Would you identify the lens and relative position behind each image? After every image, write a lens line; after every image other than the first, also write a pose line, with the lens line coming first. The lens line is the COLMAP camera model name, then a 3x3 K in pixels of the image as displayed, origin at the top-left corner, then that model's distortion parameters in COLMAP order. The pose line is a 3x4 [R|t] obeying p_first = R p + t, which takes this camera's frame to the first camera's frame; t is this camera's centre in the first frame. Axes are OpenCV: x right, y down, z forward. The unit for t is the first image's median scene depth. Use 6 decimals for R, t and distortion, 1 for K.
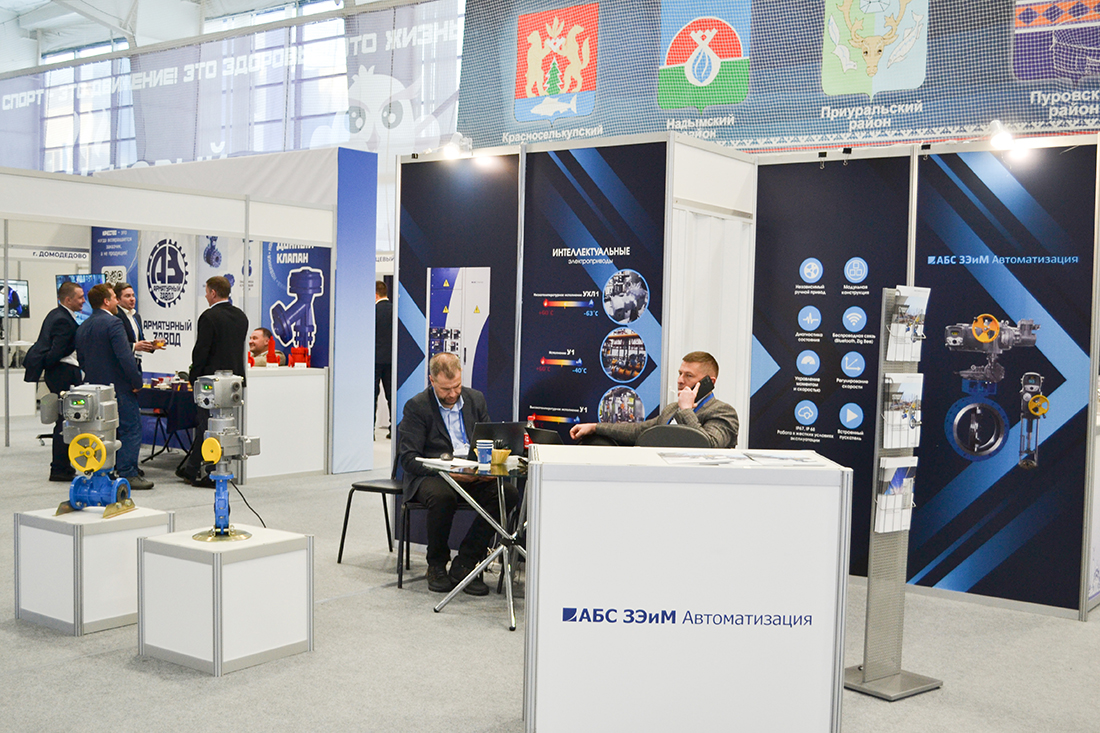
lens RADIAL K [[1272.9, 0, 549.6], [0, 1272.9, 370.6], [0, 0, 1]] dist [0.005185, 0.000000]
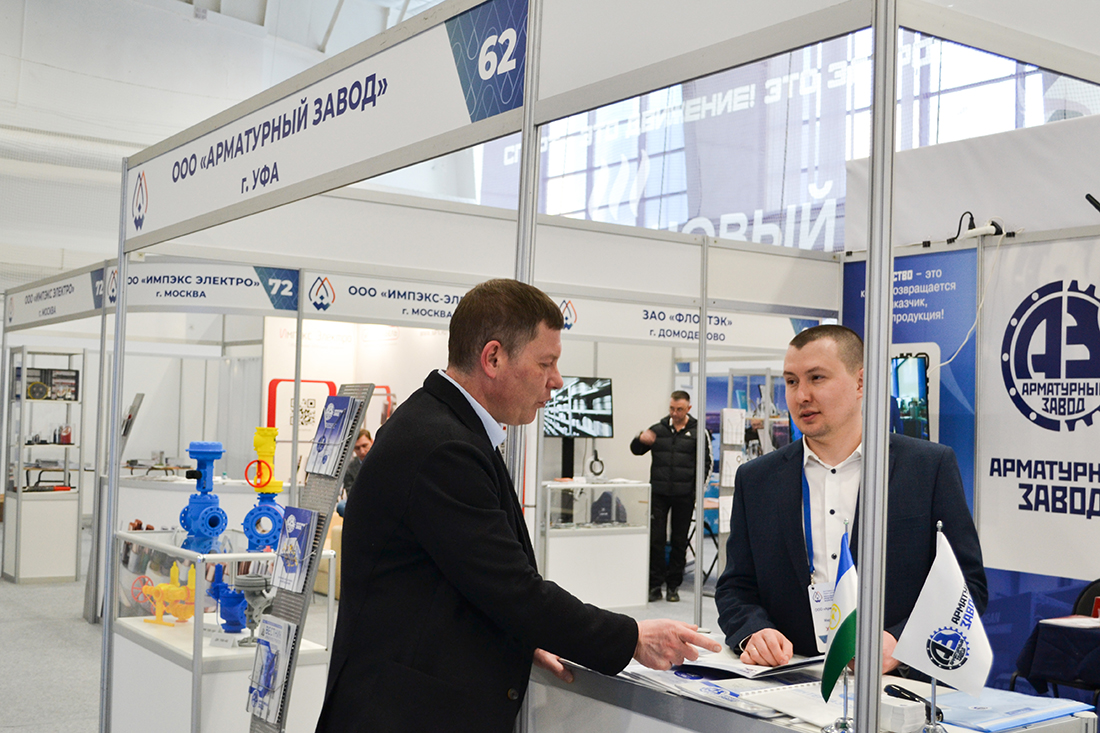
lens RADIAL K [[1272.9, 0, 550.2], [0, 1272.9, 366.7], [0, 0, 1]] dist [0.005185, 0.000000]
pose [[0.960715, 0.000123, -0.277536, -0.350188], [-0.025048, 0.995957, -0.086263, -0.028695], [0.276403, 0.089826, 0.956835, 0.515907]]
